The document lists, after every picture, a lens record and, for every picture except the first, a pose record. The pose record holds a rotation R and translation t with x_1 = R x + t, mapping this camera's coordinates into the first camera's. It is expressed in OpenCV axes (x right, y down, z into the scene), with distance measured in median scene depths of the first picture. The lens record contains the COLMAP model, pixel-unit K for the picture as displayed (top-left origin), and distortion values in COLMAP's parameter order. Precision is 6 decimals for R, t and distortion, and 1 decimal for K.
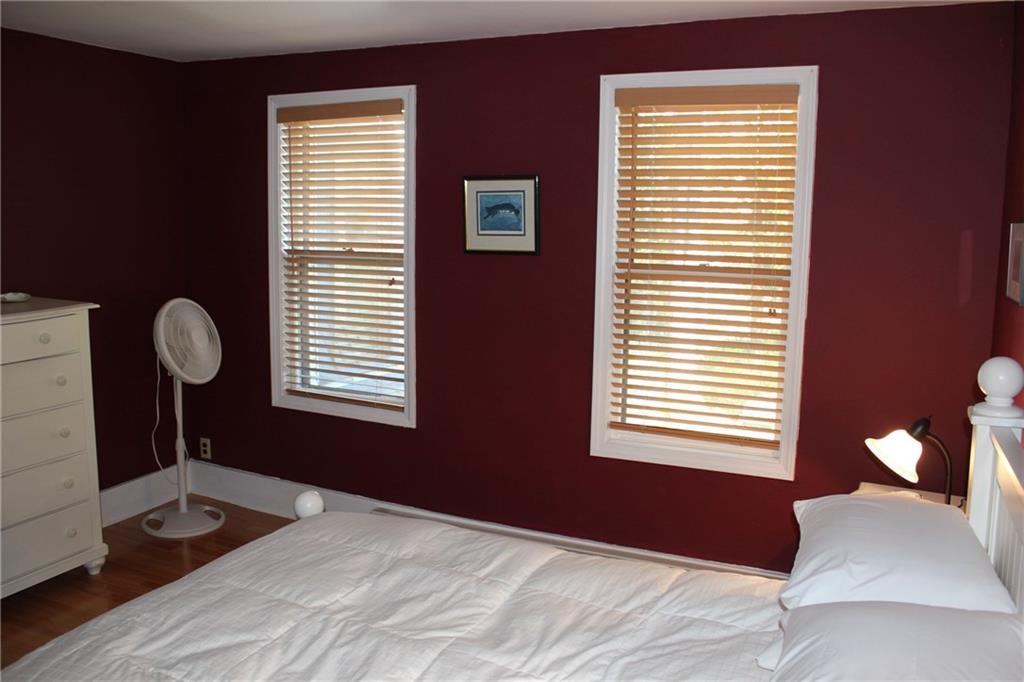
lens RADIAL K [[855.2, 0, 511.6], [0, 855.2, 338.8], [0, 0, 1]] dist [-0.154134, 0.100284]
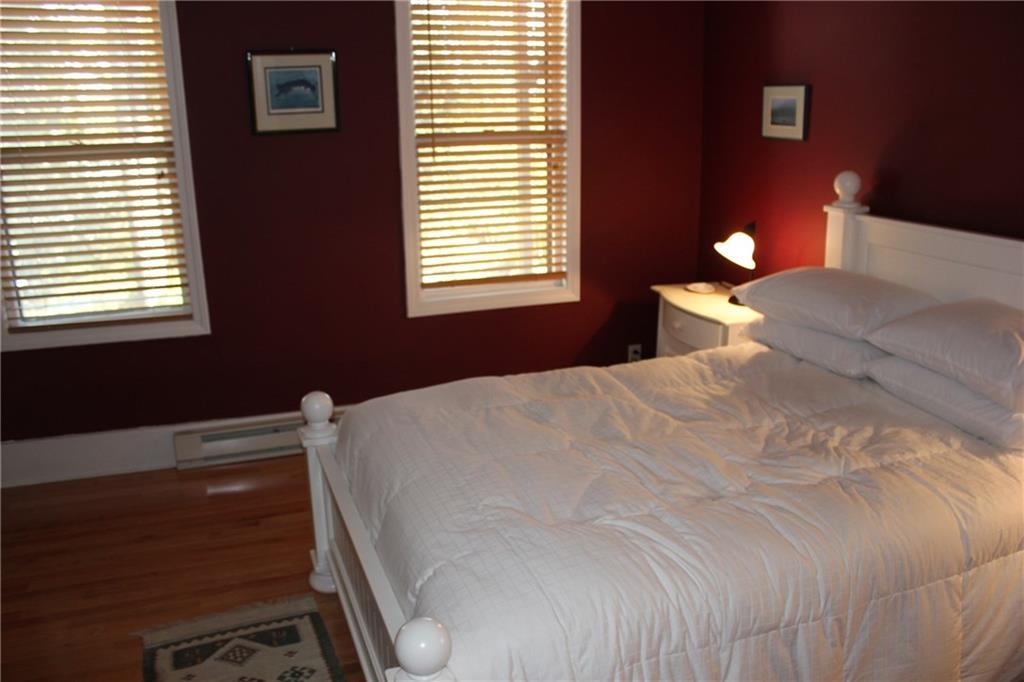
lens RADIAL K [[855.2, 0, 505.7], [0, 855.2, 346.5], [0, 0, 1]] dist [-0.154134, 0.100284]
pose [[0.710349, -0.217022, 0.669557, -0.543365], [0.120428, 0.974725, 0.188171, -0.014414], [-0.693471, -0.053033, 0.718530, 0.142501]]
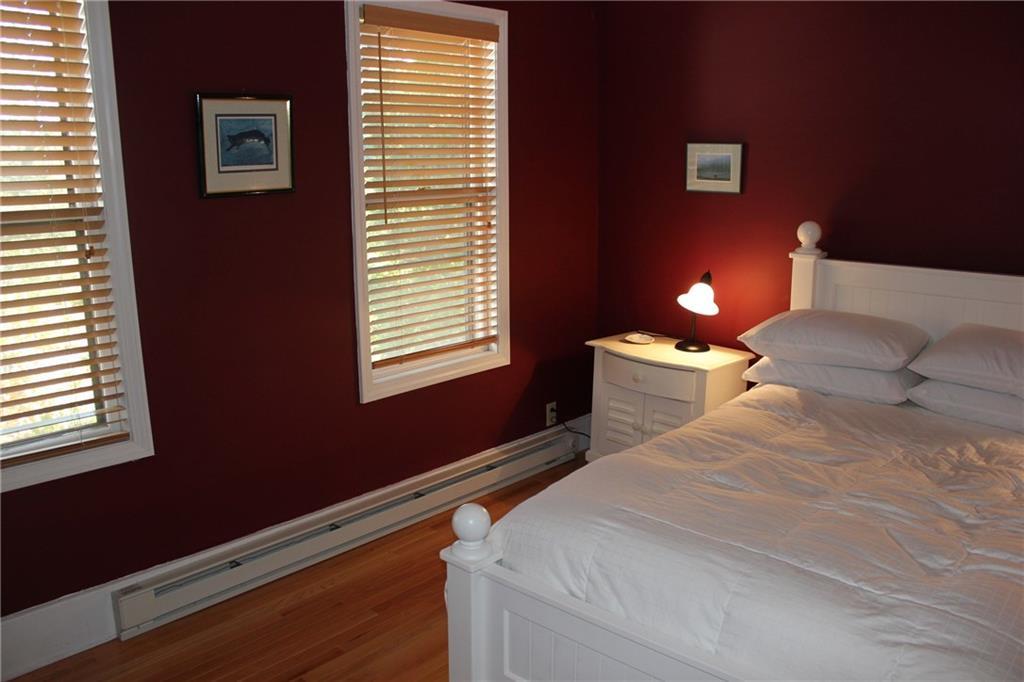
lens RADIAL K [[855.2, 0, 514.0], [0, 855.2, 343.2], [0, 0, 1]] dist [-0.154134, 0.100284]
pose [[0.298204, -0.224864, 0.927637, -0.702813], [0.141099, 0.971562, 0.190153, -0.080658], [-0.944016, 0.074184, 0.321452, 0.538776]]
